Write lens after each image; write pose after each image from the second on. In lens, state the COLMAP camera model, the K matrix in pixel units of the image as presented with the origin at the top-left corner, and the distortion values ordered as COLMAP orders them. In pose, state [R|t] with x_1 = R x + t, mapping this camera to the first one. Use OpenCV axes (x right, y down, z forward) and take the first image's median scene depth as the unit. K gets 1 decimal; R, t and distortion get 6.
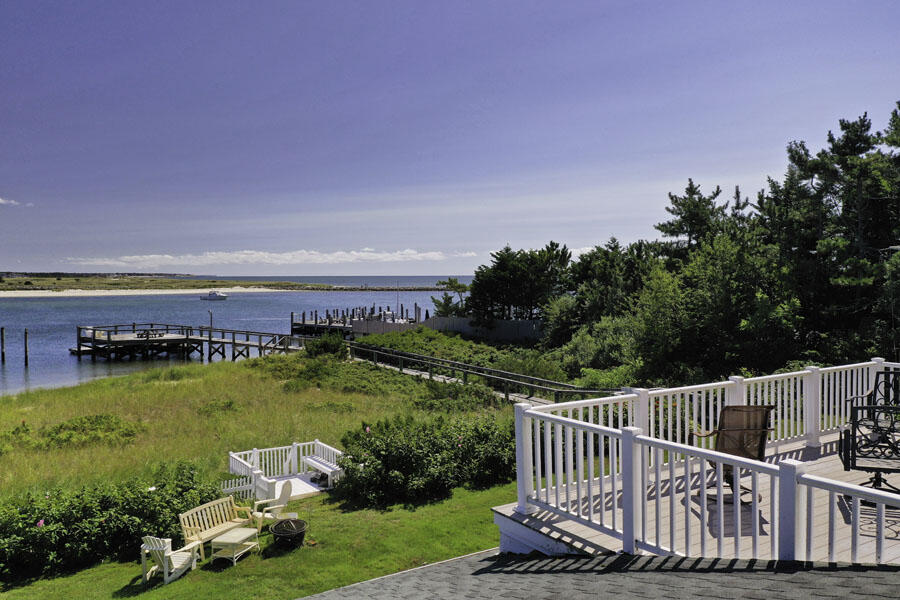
lens RADIAL K [[720.9, 0, 416.8], [0, 720.9, 300.8], [0, 0, 1]] dist [0.010677, 0.002874]
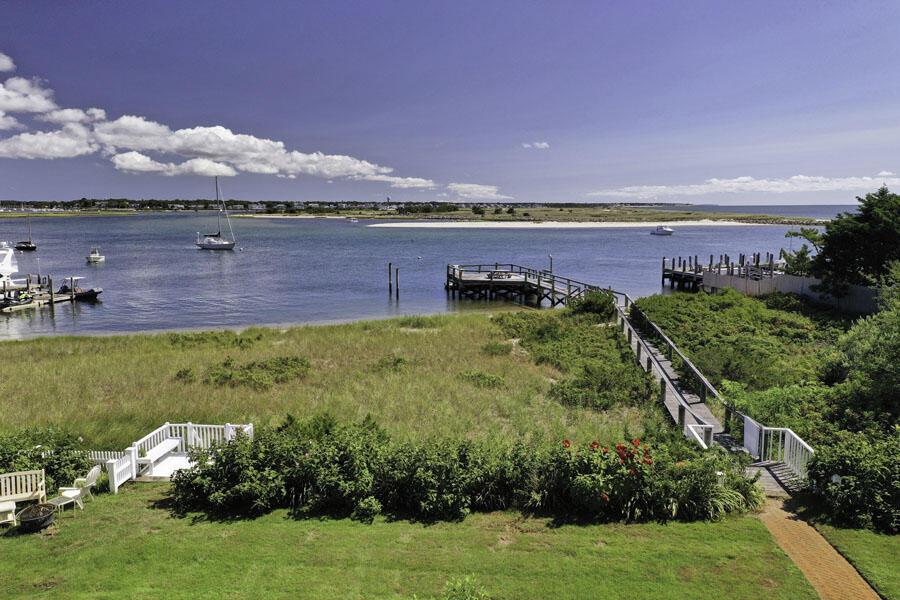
lens RADIAL K [[720.9, 0, 416.8], [0, 720.9, 300.8], [0, 0, 1]] dist [0.010677, 0.002874]
pose [[0.781337, 0.073674, -0.619746, 0.094785], [-0.012892, 0.994701, 0.101994, -0.011046], [0.623977, -0.071702, 0.778146, 0.059755]]
